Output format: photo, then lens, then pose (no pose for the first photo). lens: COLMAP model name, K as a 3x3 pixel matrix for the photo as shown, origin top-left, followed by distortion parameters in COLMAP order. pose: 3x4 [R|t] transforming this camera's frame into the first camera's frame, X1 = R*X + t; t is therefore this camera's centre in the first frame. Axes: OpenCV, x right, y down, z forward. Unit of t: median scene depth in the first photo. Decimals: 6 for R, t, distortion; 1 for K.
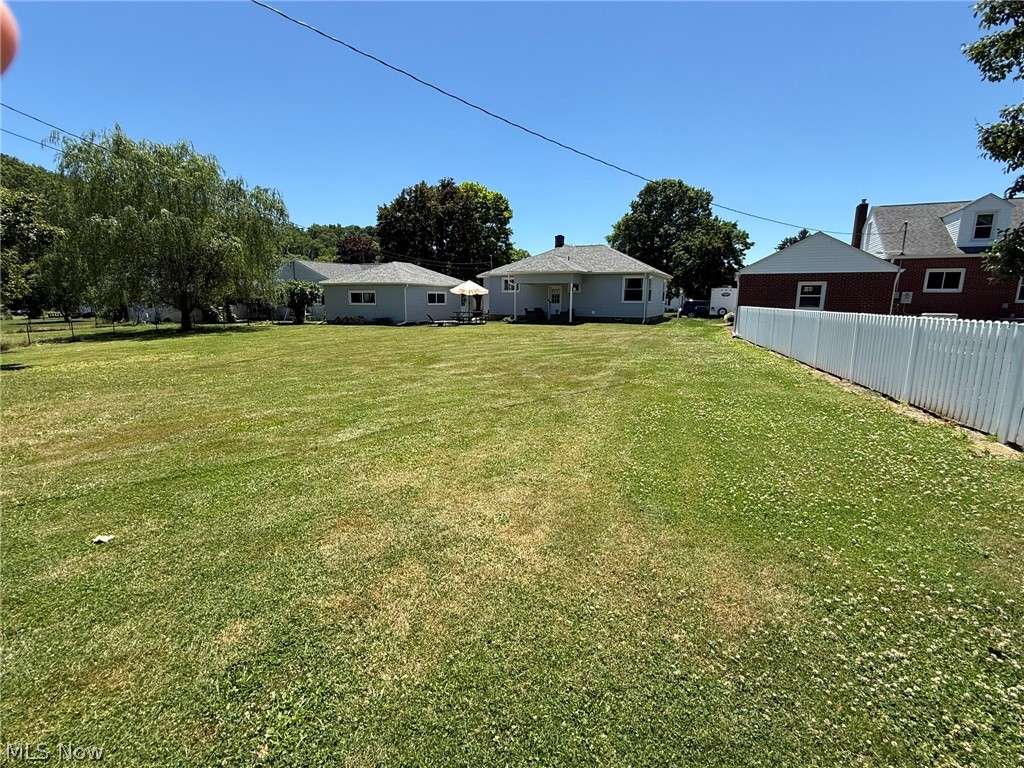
lens RADIAL K [[467.4, 0, 512.0], [0, 467.4, 384.0], [0, 0, 1]] dist [-0.003331, 0.000124]
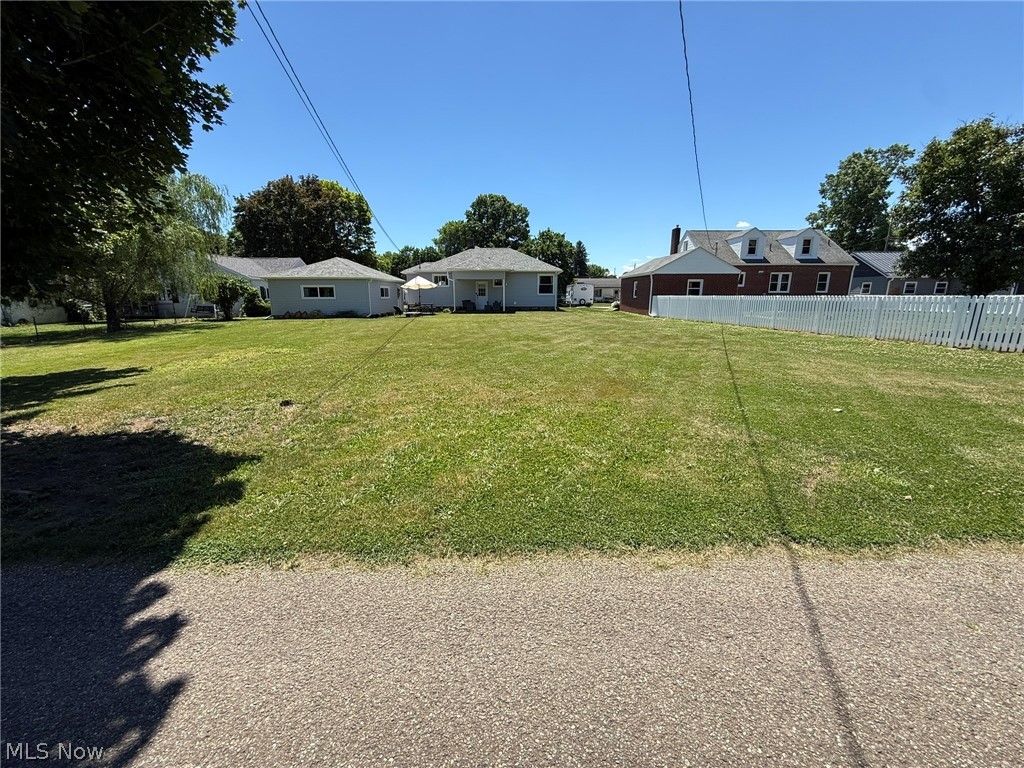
lens RADIAL K [[407.8, 0, 512.0], [0, 407.8, 384.0], [0, 0, 1]] dist [-0.001021, -0.000164]
pose [[0.907435, -0.096558, 0.408949, -0.299523], [0.081668, 0.995208, 0.053764, 0.003054], [-0.412180, -0.015389, 0.910972, 0.005525]]
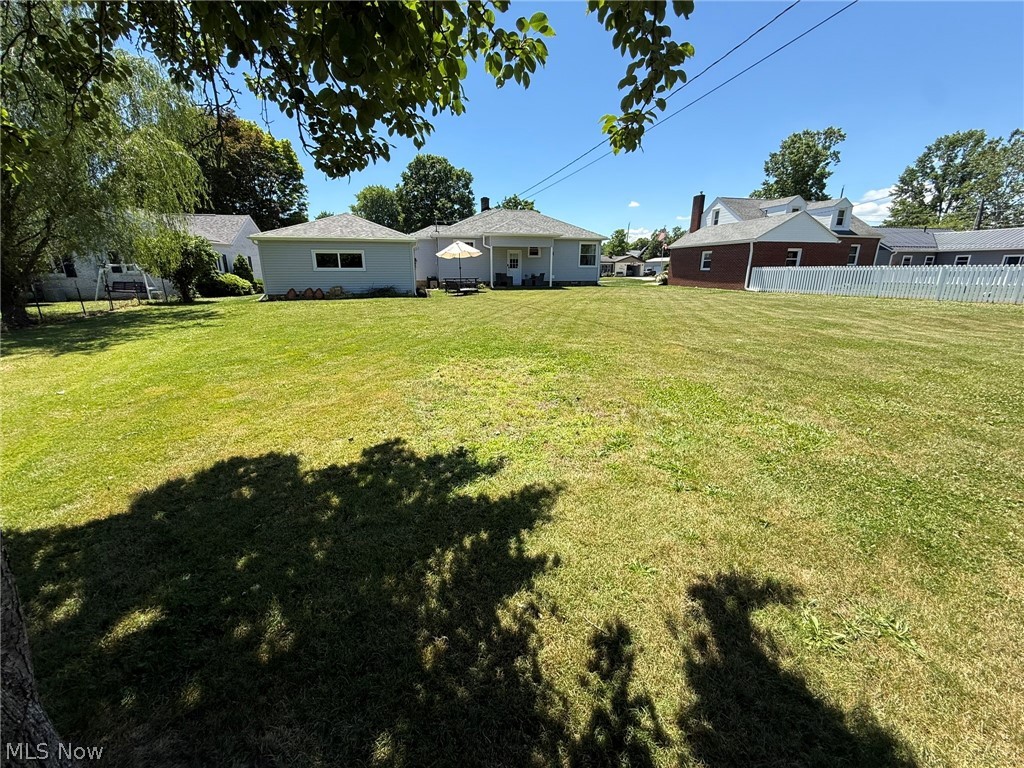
lens RADIAL K [[407.8, 0, 512.0], [0, 407.8, 384.0], [0, 0, 1]] dist [-0.001021, -0.000164]
pose [[0.790656, -0.169554, 0.588315, -0.476816], [0.114274, 0.984872, 0.130266, -0.045766], [-0.601502, -0.035766, 0.798070, 0.314919]]
